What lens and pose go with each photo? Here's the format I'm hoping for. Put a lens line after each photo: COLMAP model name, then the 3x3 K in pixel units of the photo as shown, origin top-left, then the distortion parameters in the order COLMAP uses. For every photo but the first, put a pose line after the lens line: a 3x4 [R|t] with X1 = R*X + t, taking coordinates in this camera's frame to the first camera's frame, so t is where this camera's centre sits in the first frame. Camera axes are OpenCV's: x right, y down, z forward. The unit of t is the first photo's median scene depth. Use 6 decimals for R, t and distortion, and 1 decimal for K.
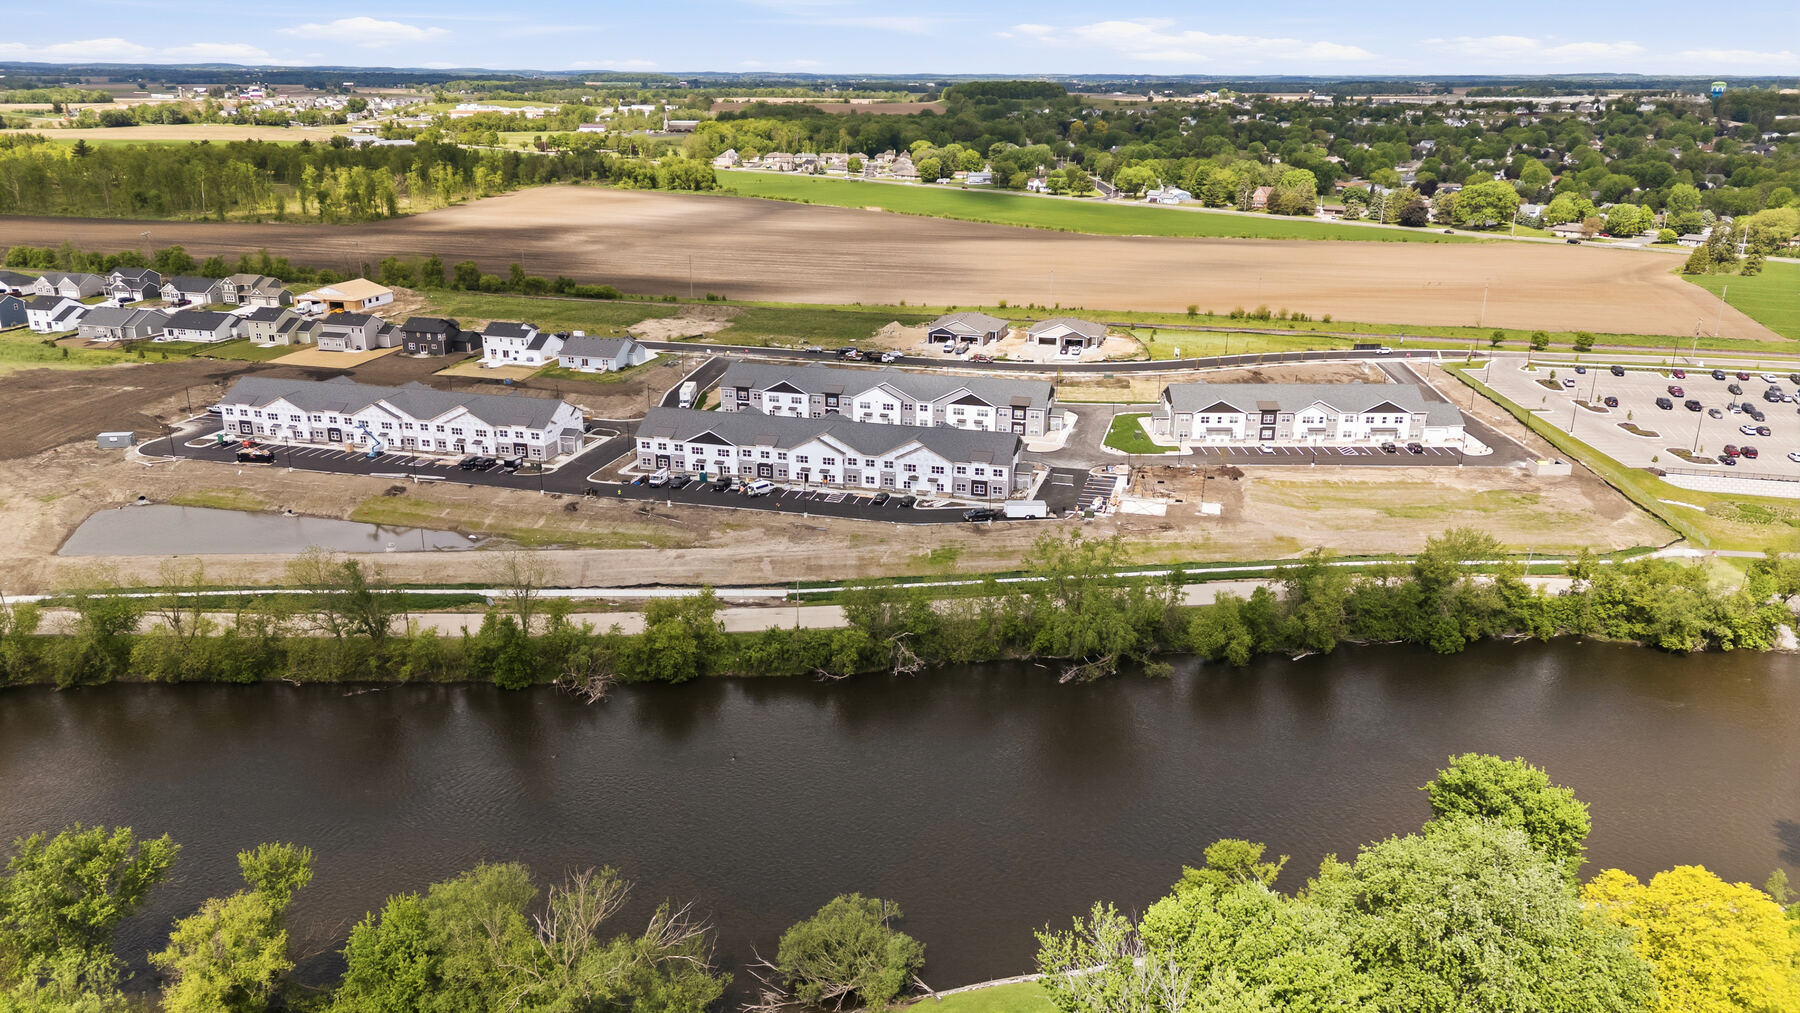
lens RADIAL K [[1311.8, 0, 903.8], [0, 1311.8, 507.6], [0, 0, 1]] dist [0.085303, -0.085507]
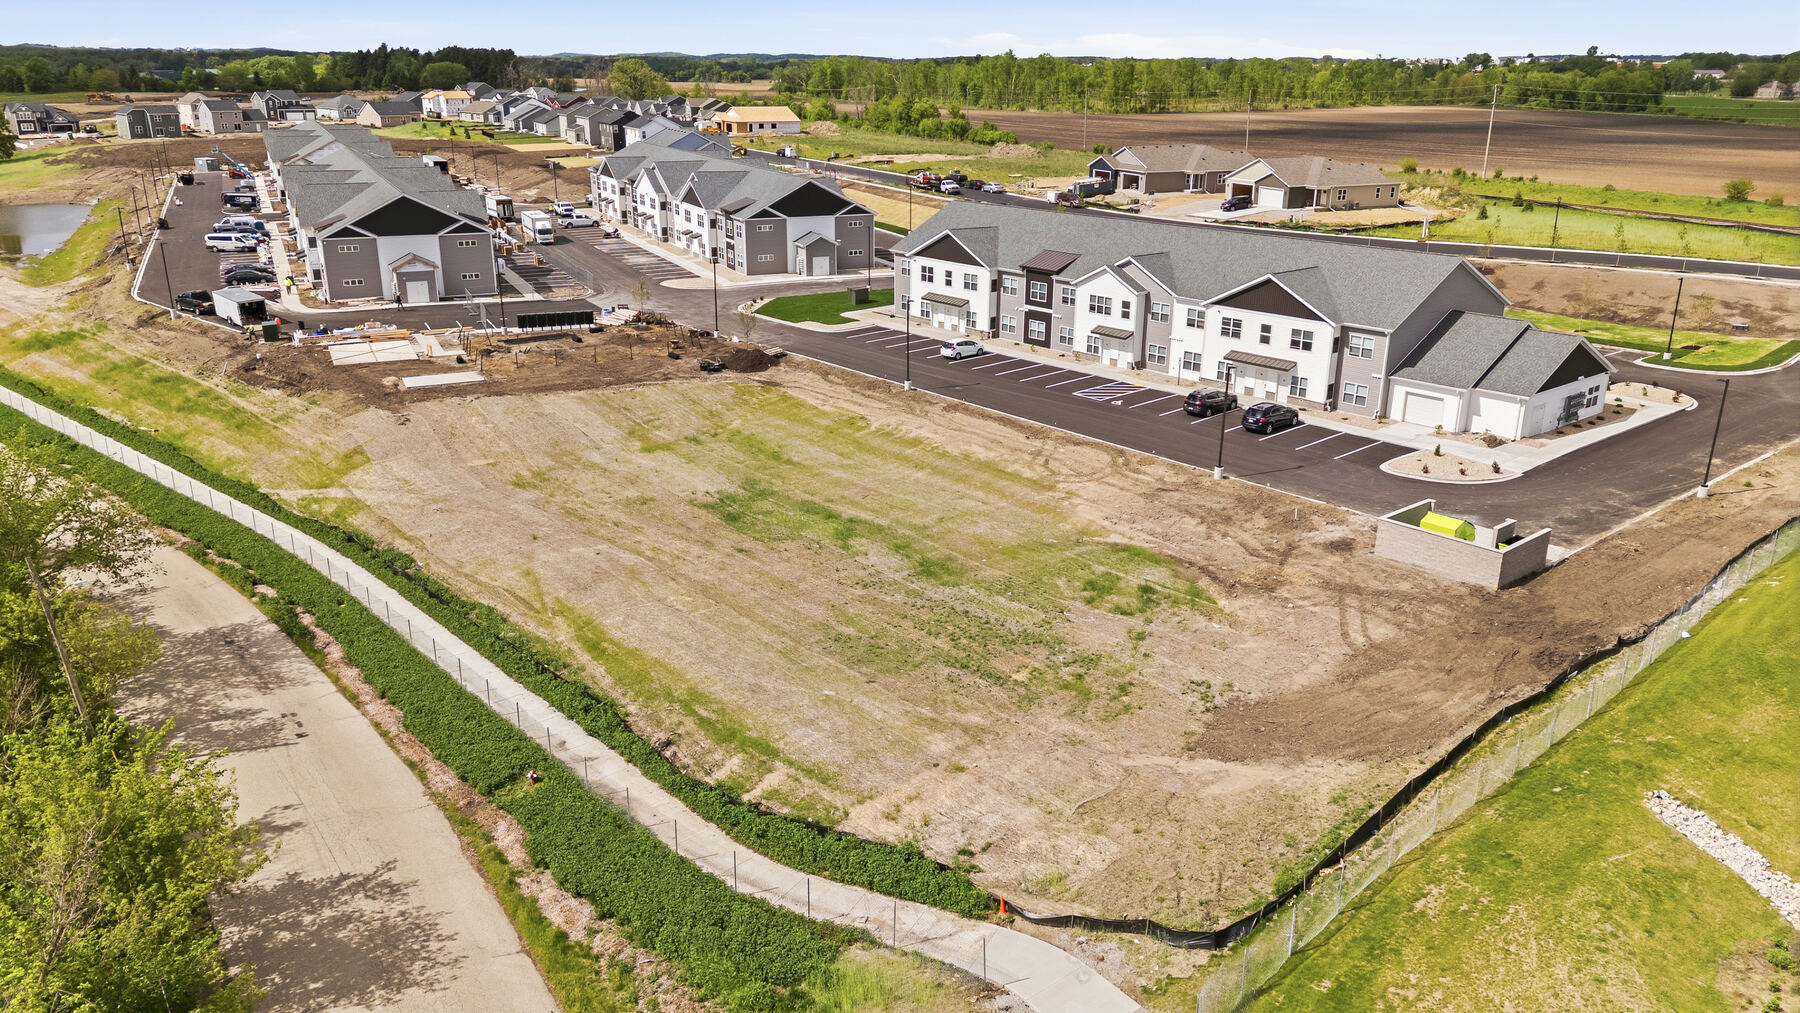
lens RADIAL K [[1311.8, 0, 903.8], [0, 1311.8, 507.6], [0, 0, 1]] dist [0.085303, -0.085507]
pose [[0.642854, 0.243376, -0.726297, 0.485000], [-0.241433, 0.964230, 0.109410, -0.032010], [0.726945, 0.105018, 0.678618, 0.602976]]
